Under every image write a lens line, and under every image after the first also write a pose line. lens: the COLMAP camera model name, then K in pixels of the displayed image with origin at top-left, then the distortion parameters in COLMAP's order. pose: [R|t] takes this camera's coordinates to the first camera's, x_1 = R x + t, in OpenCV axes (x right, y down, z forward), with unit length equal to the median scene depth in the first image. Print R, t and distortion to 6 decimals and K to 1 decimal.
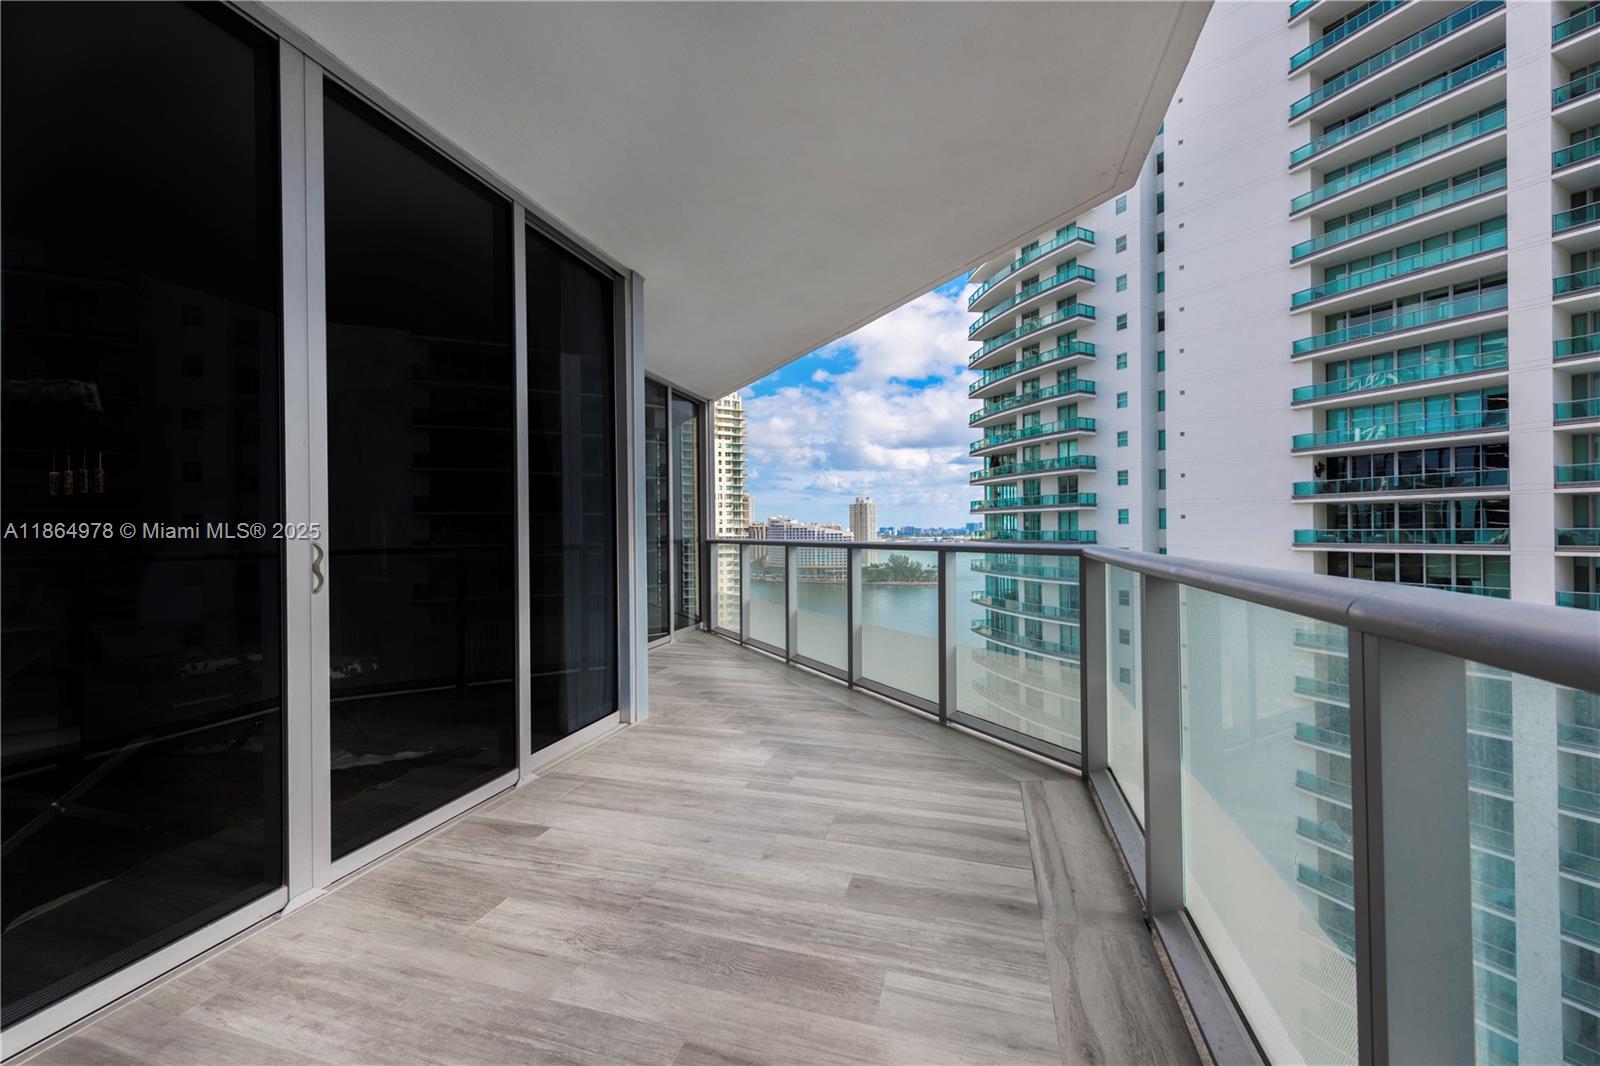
lens RADIAL K [[633.1, 0, 800.0], [0, 633.1, 533.0], [0, 0, 1]] dist [0.000305, -0.000075]
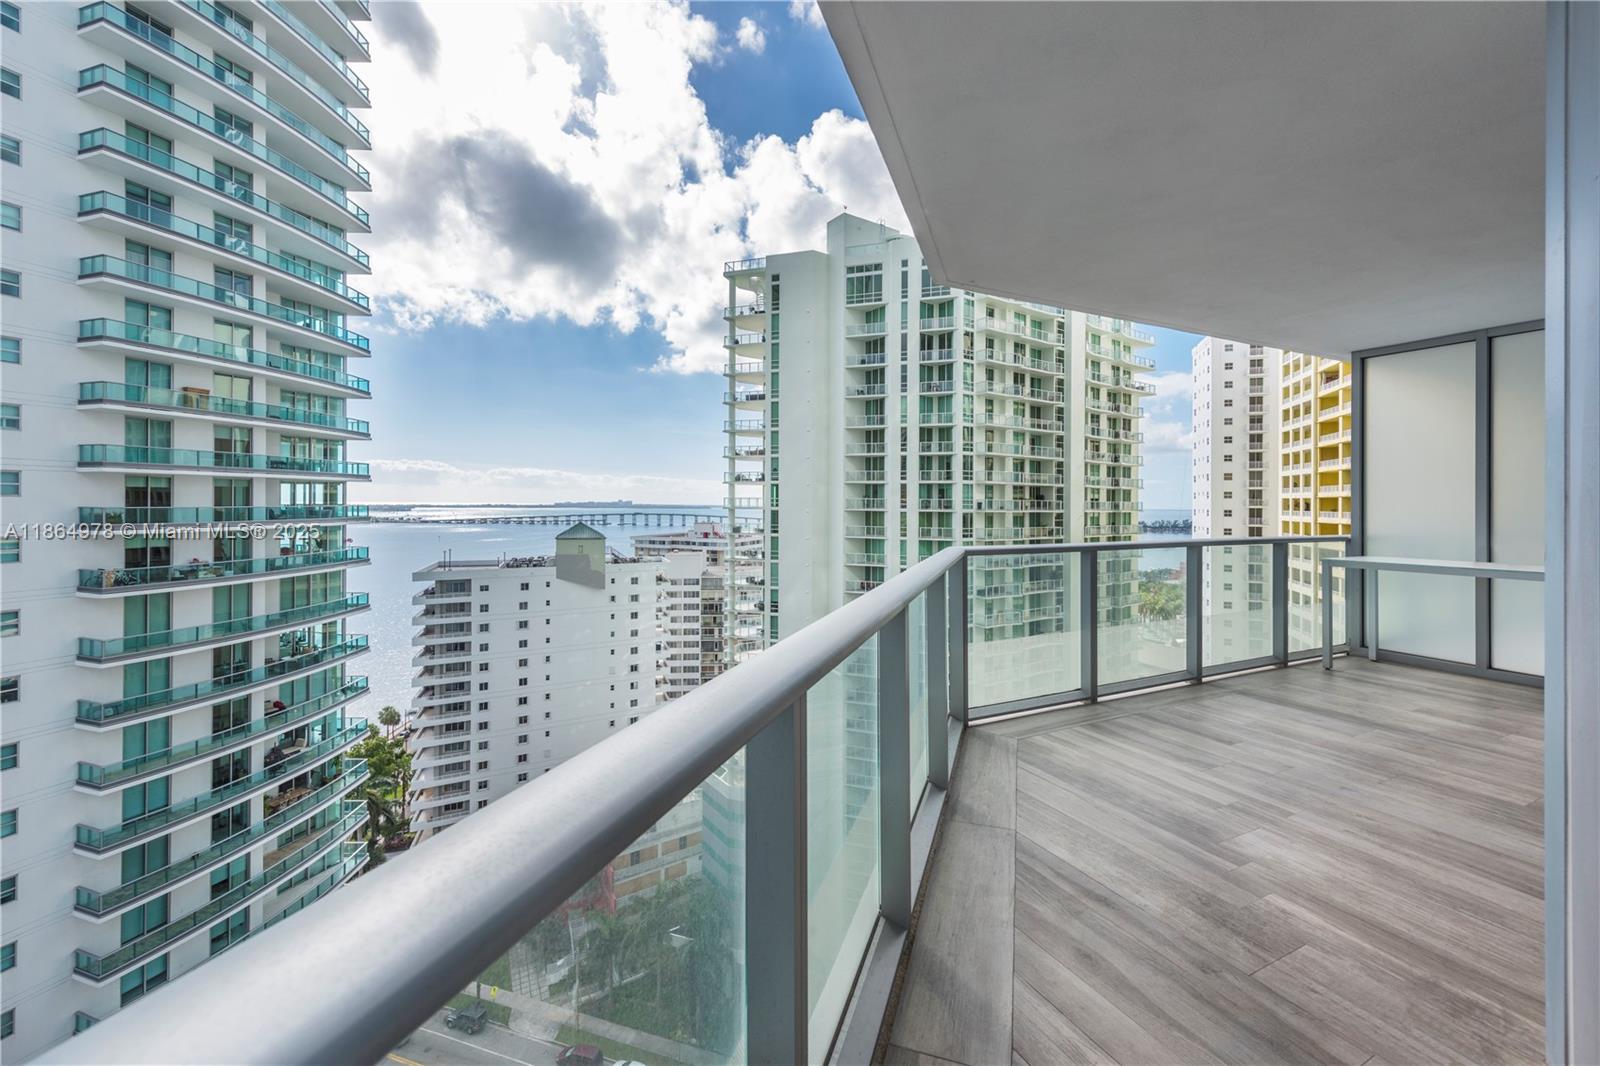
lens RADIAL K [[633.1, 0, 800.0], [0, 633.1, 533.0], [0, 0, 1]] dist [0.000305, -0.000075]
pose [[-0.660174, -0.033736, 0.750355, -0.162621], [-0.002265, 0.999076, 0.042925, -0.036445], [-0.751109, 0.026639, -0.659640, 1.186560]]
